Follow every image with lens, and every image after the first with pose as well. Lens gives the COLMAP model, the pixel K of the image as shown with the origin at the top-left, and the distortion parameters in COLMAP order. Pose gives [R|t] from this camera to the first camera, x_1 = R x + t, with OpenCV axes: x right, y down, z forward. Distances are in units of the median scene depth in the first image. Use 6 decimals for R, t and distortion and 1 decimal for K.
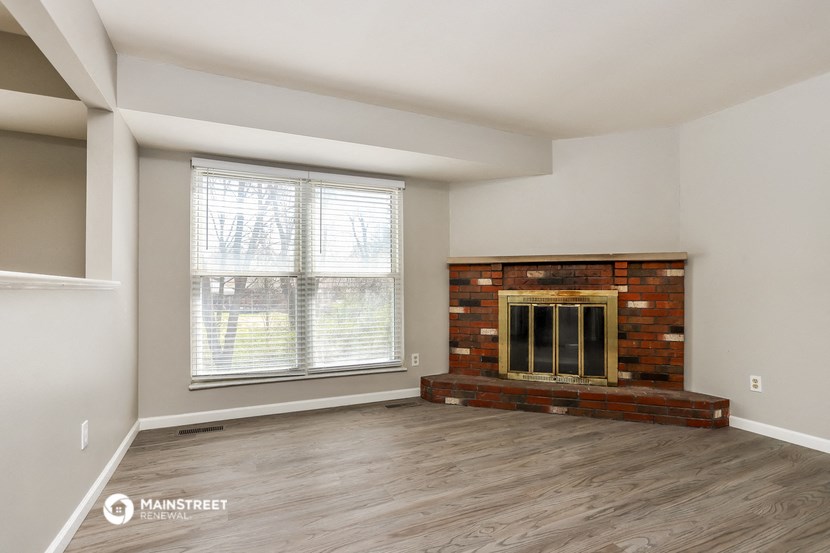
lens RADIAL K [[426.0, 0, 415.3], [0, 426.0, 290.1], [0, 0, 1]] dist [-0.008018, -0.000084]
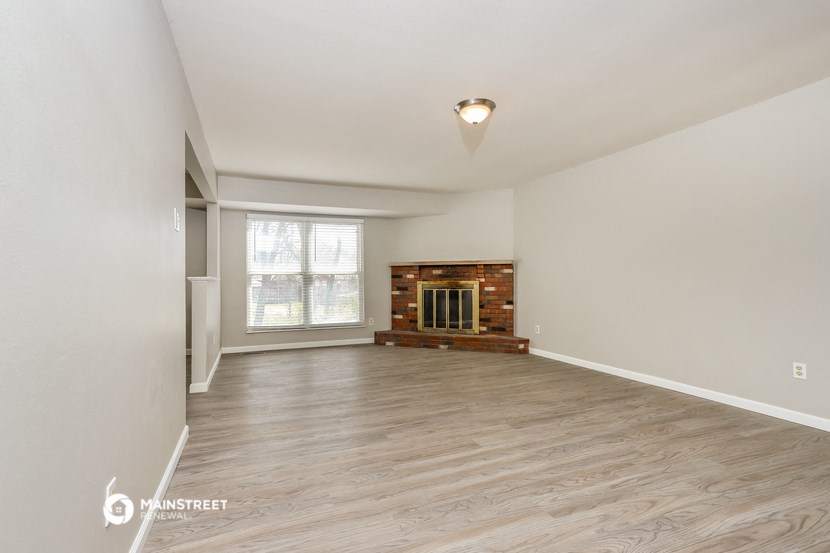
lens RADIAL K [[426.0, 0, 416.2], [0, 426.0, 281.7], [0, 0, 1]] dist [-0.008018, -0.000084]
pose [[0.998589, -0.006143, -0.052738, 0.304121], [0.006366, 0.999972, 0.004054, -0.004964], [0.052712, -0.004384, 0.998600, -0.794961]]
